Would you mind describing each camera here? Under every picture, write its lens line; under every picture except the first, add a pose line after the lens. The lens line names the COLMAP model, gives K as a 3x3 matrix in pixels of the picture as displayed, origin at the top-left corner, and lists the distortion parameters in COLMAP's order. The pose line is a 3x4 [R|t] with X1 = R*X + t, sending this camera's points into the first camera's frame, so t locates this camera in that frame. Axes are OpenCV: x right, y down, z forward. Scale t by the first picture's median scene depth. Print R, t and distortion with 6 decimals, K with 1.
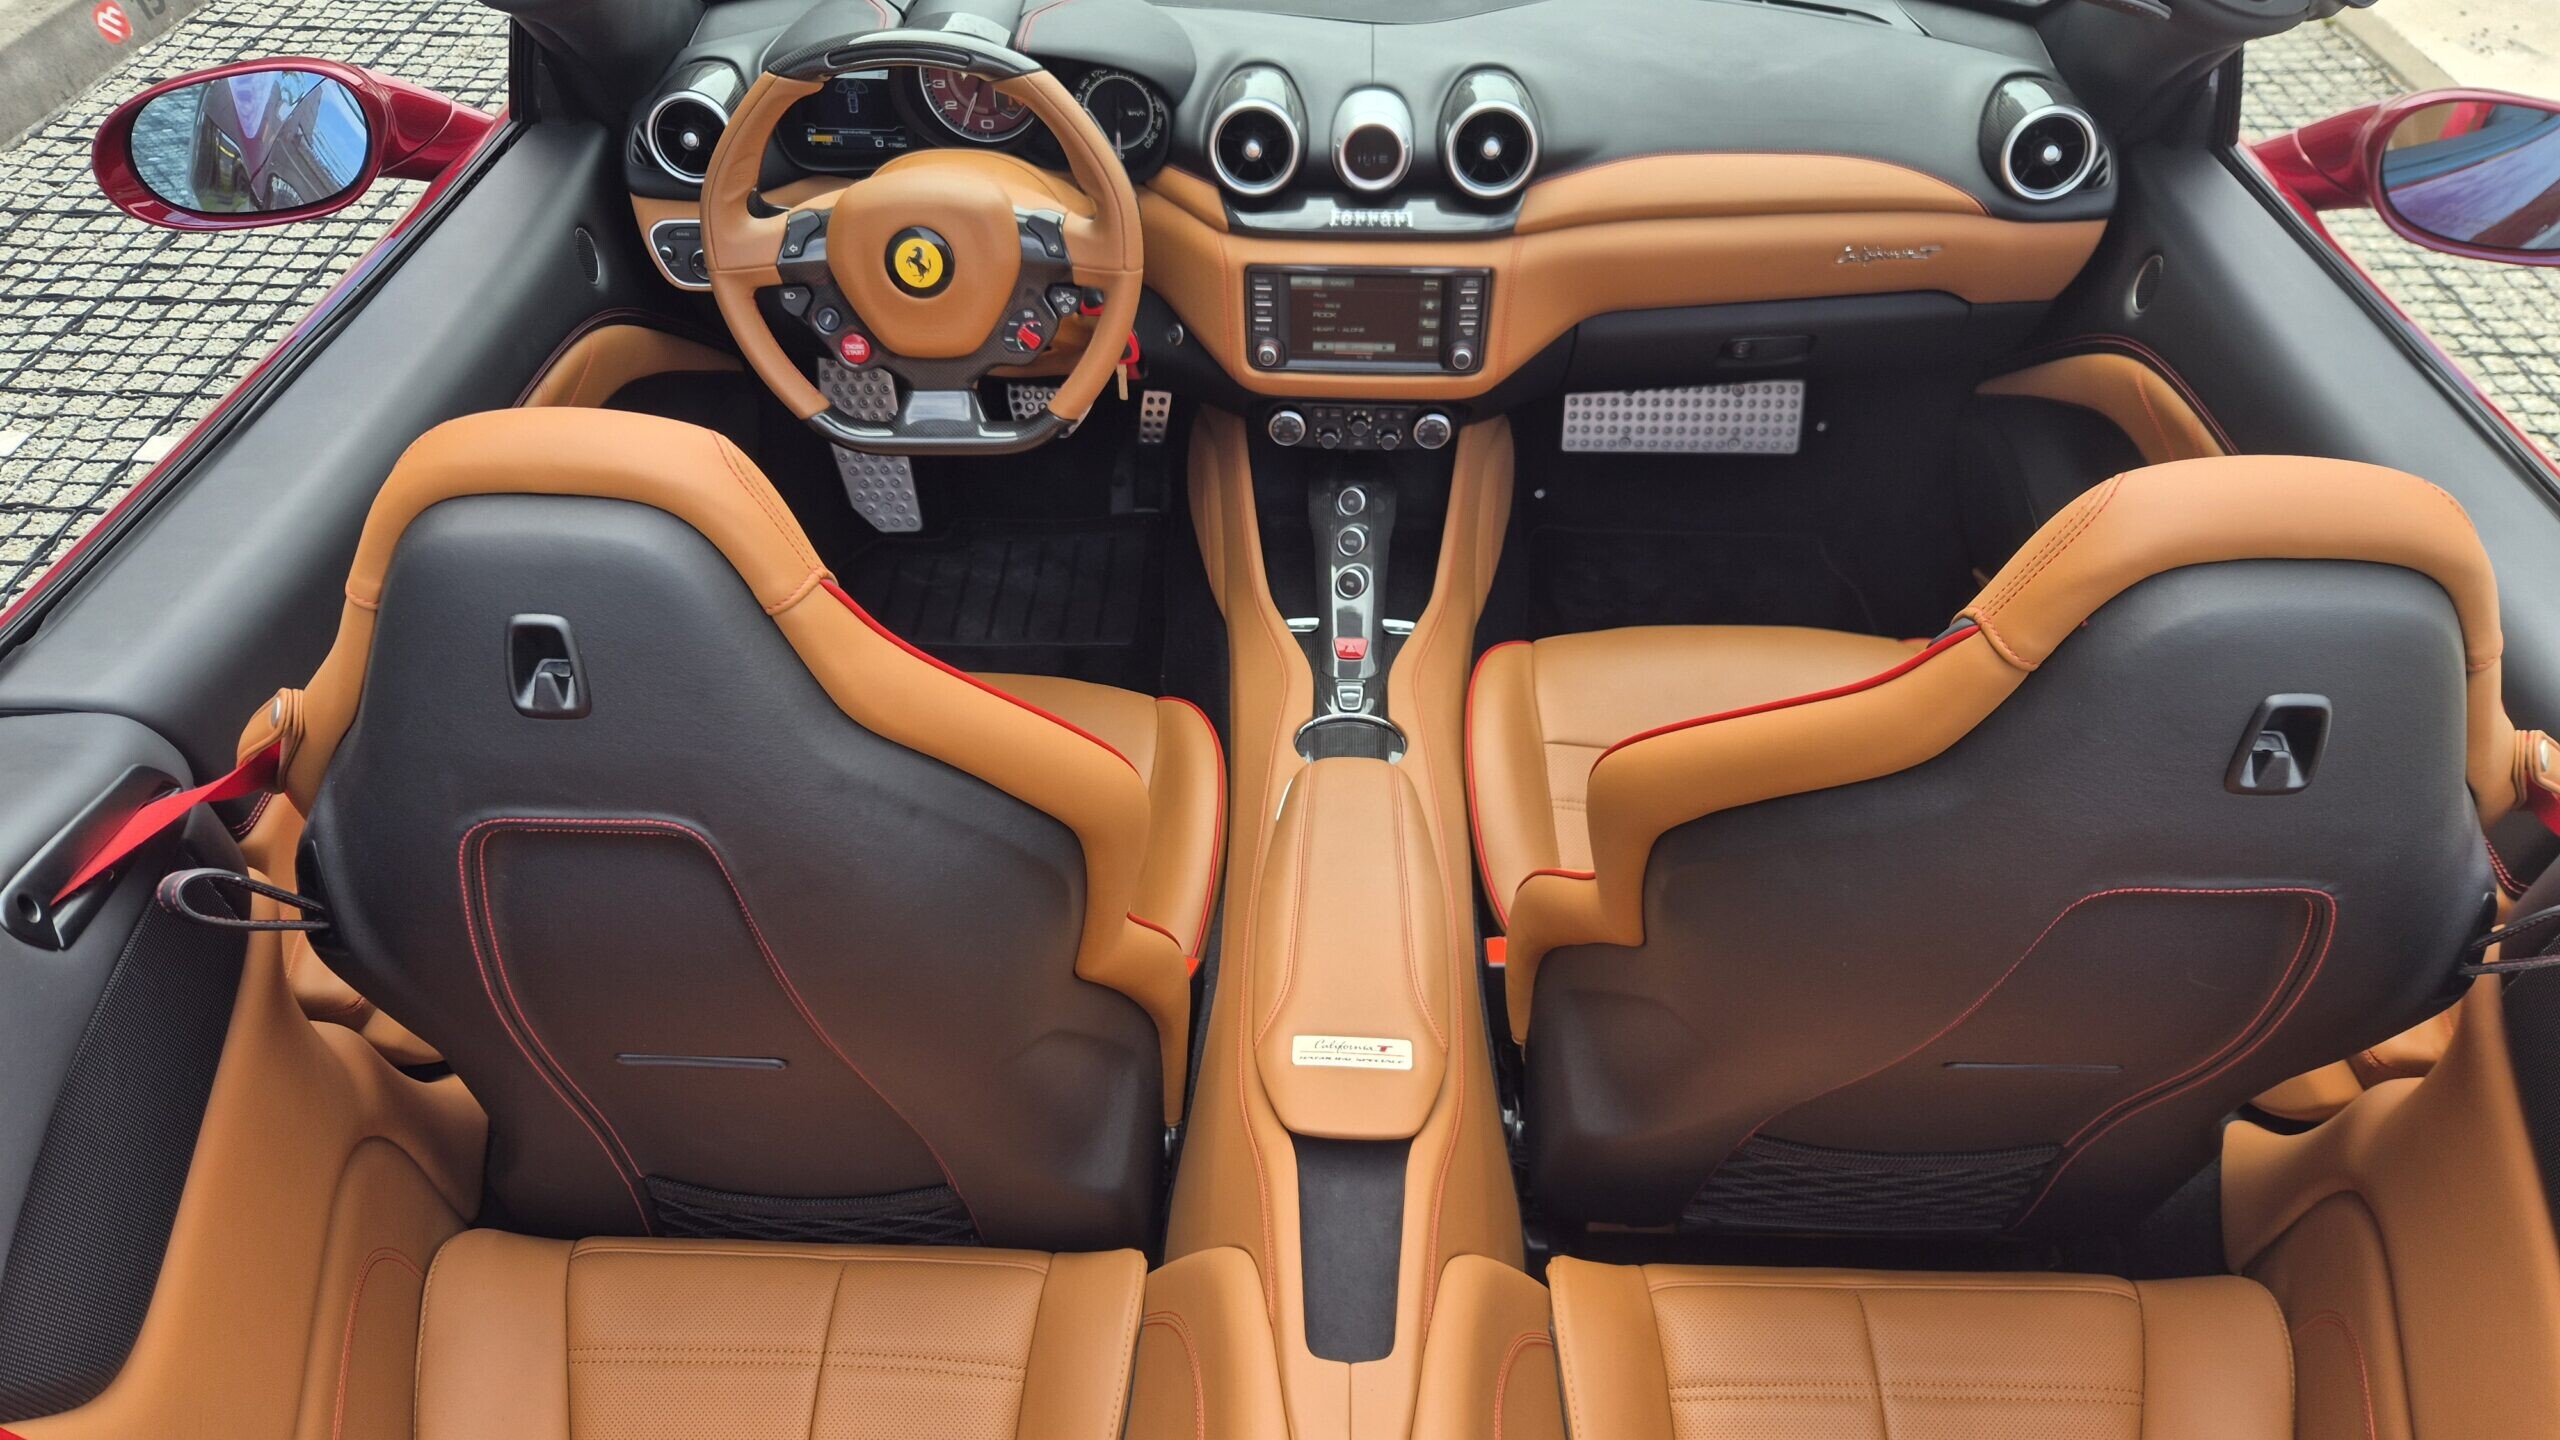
lens RADIAL K [[1817.1, 0, 1280.0], [0, 1817.1, 720.0], [0, 0, 1]] dist [0.073624, -0.000389]
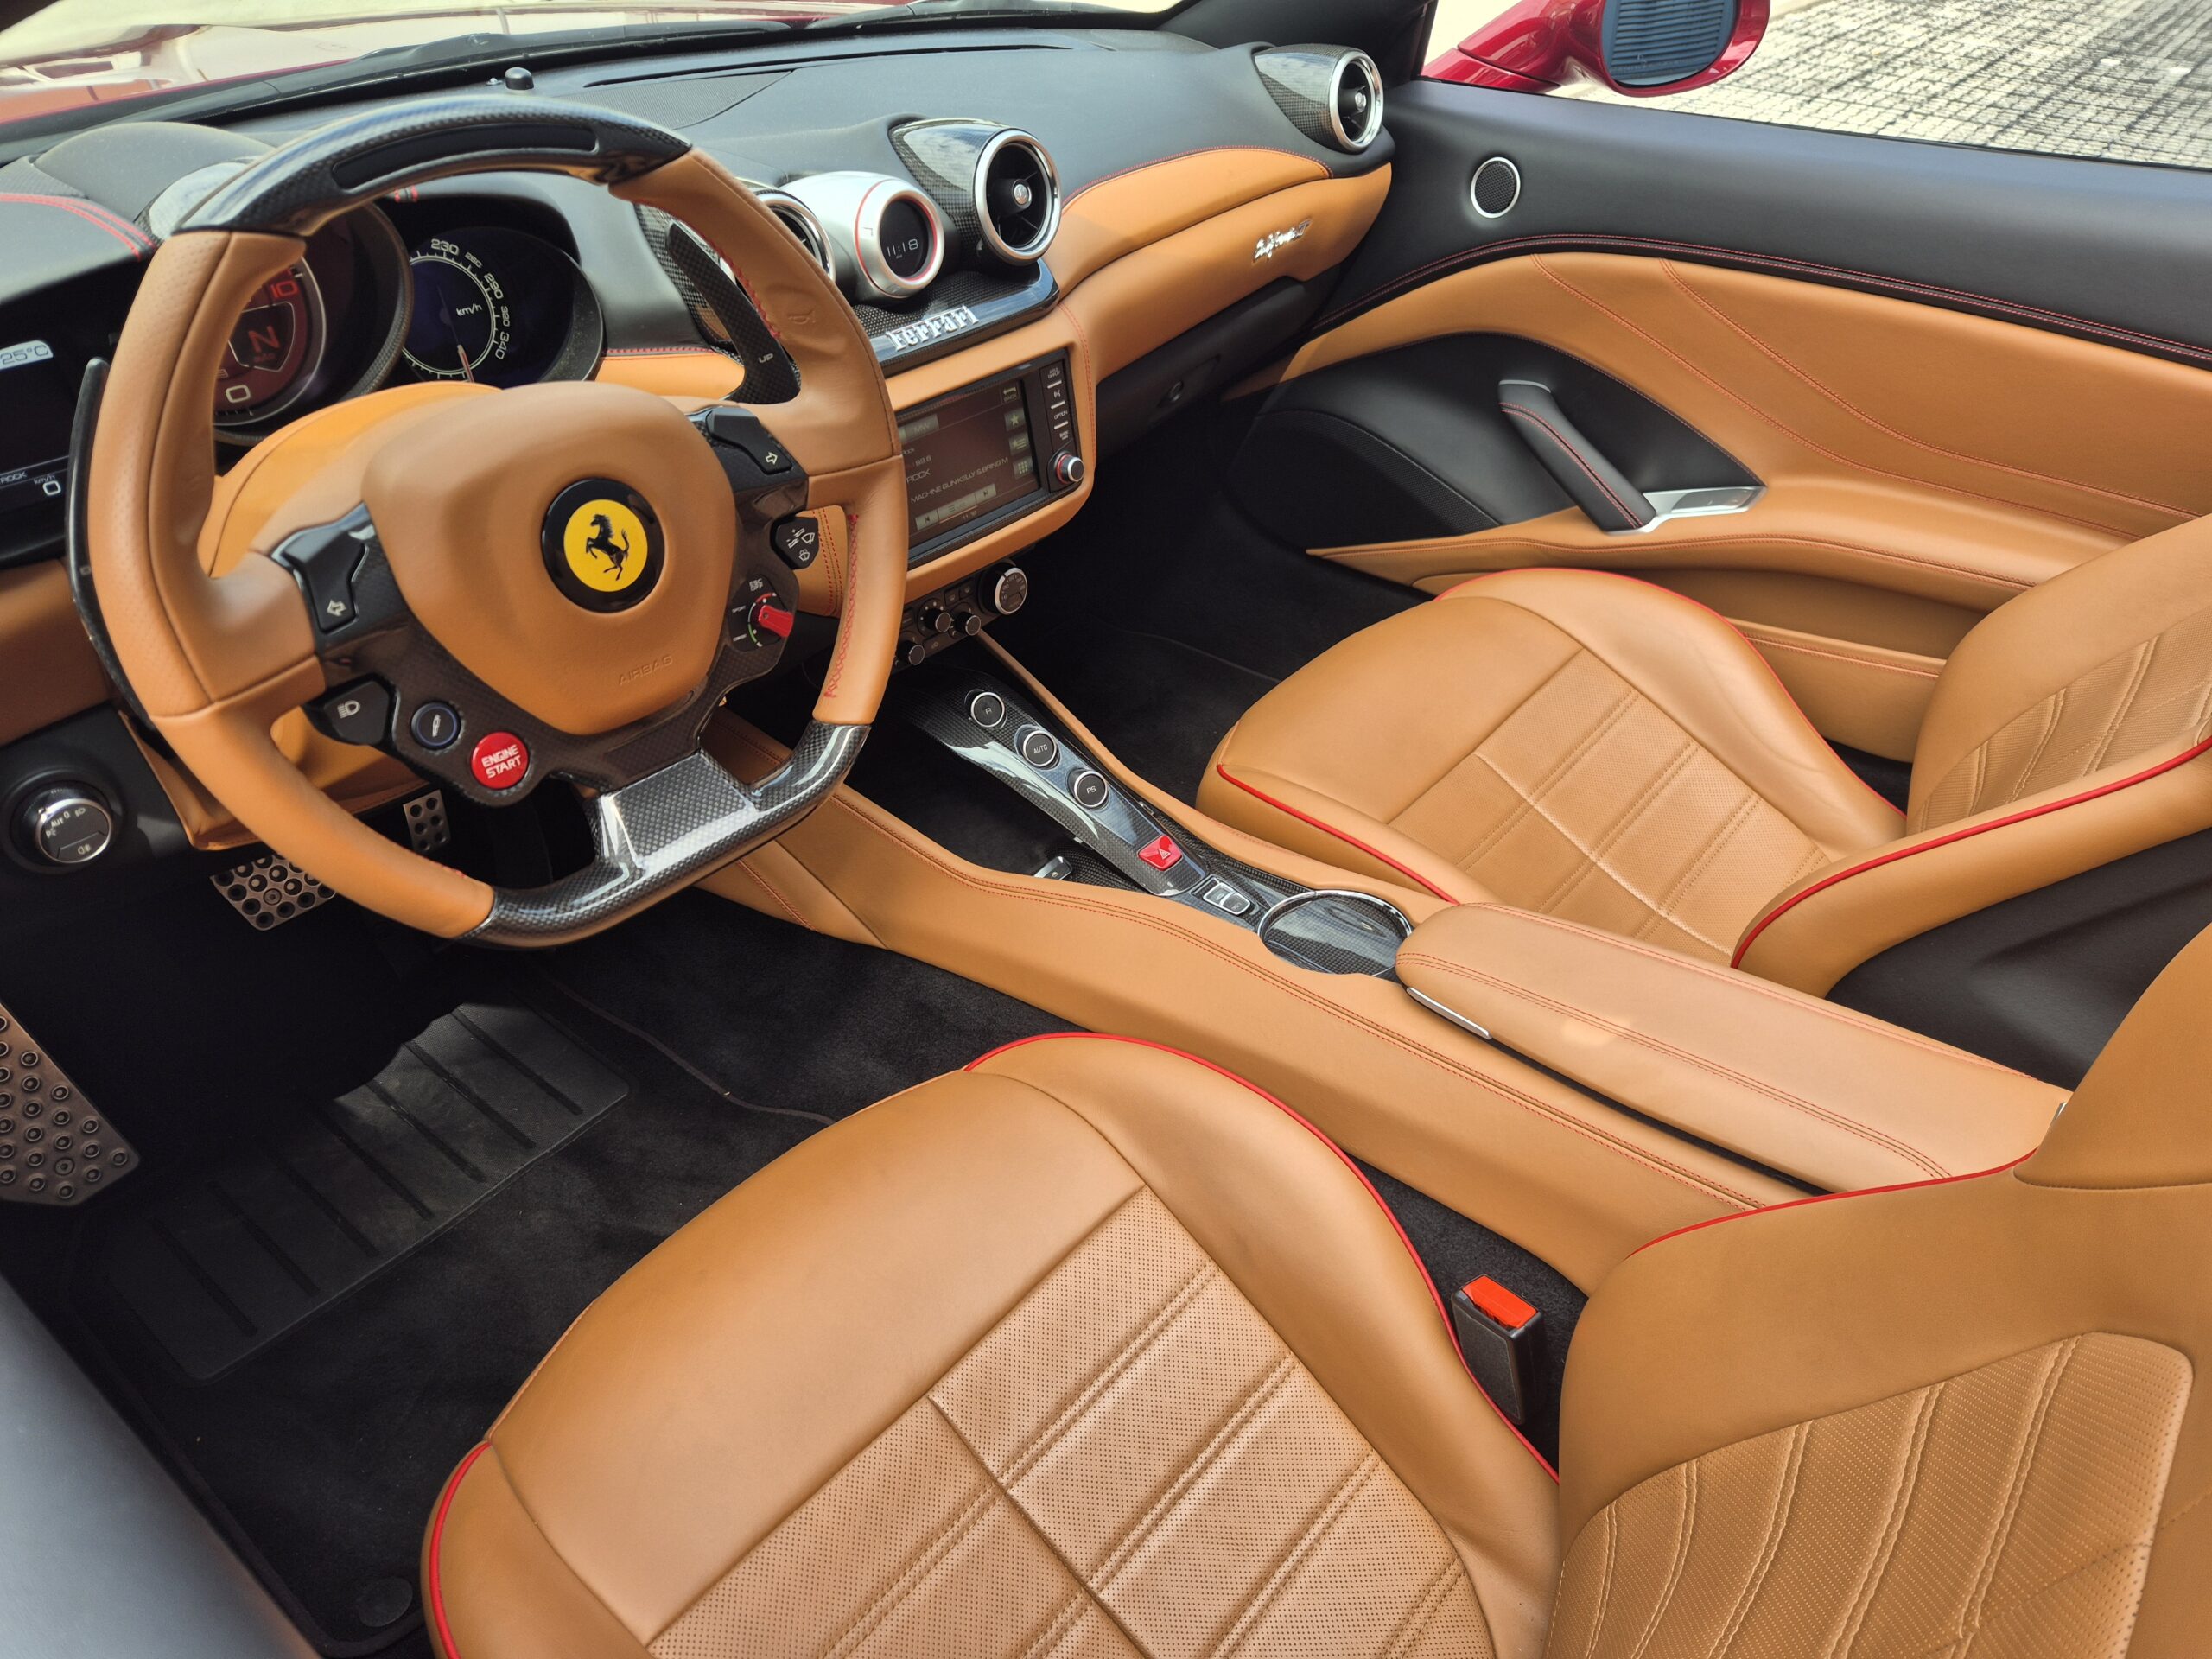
lens RADIAL K [[1475.0, 0, 1106.0], [0, 1475.0, 829.5], [0, 0, 1]] dist [0.068137, 0.000844]
pose [[0.599728, -0.469513, 0.647985, -0.379258], [0.503489, 0.850797, 0.150473, -0.152889], [-0.621953, 0.236011, 0.746642, 0.541201]]
